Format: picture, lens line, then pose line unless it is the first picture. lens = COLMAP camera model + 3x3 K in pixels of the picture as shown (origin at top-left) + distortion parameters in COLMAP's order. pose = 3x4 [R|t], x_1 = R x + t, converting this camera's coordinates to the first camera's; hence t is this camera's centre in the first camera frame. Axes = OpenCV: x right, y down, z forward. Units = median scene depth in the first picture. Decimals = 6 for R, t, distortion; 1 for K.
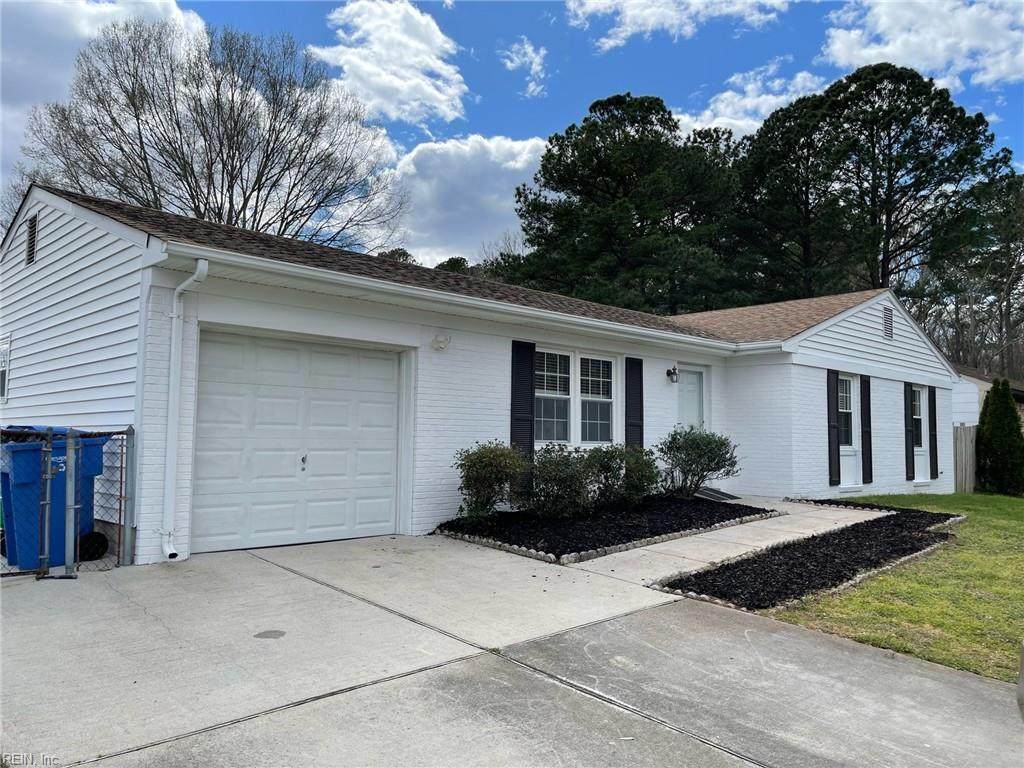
lens RADIAL K [[784.0, 0, 512.0], [0, 784.0, 384.0], [0, 0, 1]] dist [0.125198, -0.172448]
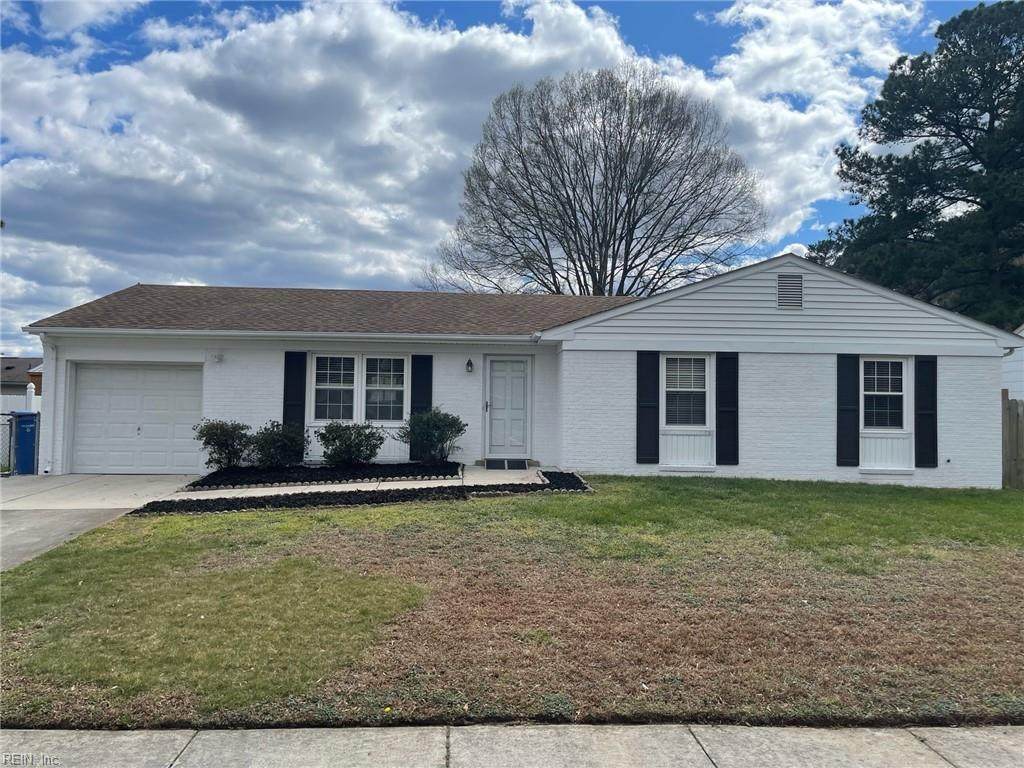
lens RADIAL K [[784.0, 0, 512.0], [0, 784.0, 384.0], [0, 0, 1]] dist [0.125198, -0.172448]
pose [[0.751811, -0.024060, -0.658939, 1.154341], [0.045525, 0.998843, 0.015471, 0.001535], [0.657805, -0.041629, 0.752037, 0.126804]]
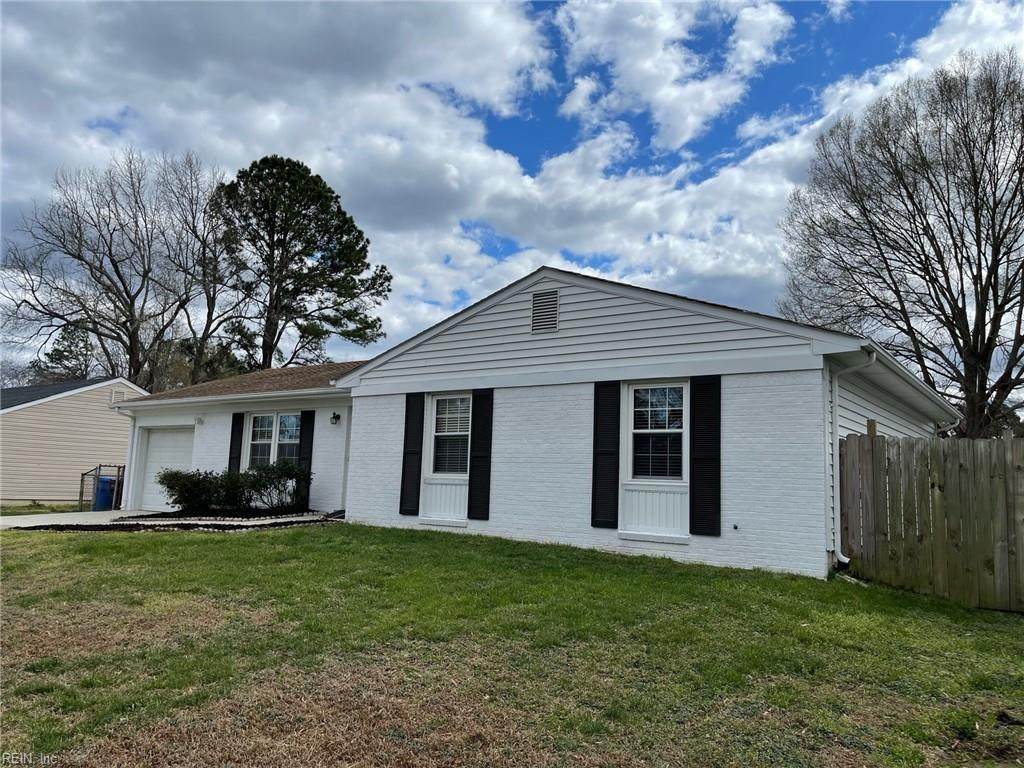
lens RADIAL K [[784.0, 0, 512.0], [0, 784.0, 384.0], [0, 0, 1]] dist [0.125198, -0.172448]
pose [[0.156818, -0.126131, -0.979540, 1.659433], [0.051550, 0.991505, -0.119419, 0.111829], [0.986281, -0.031768, 0.161988, 1.170197]]
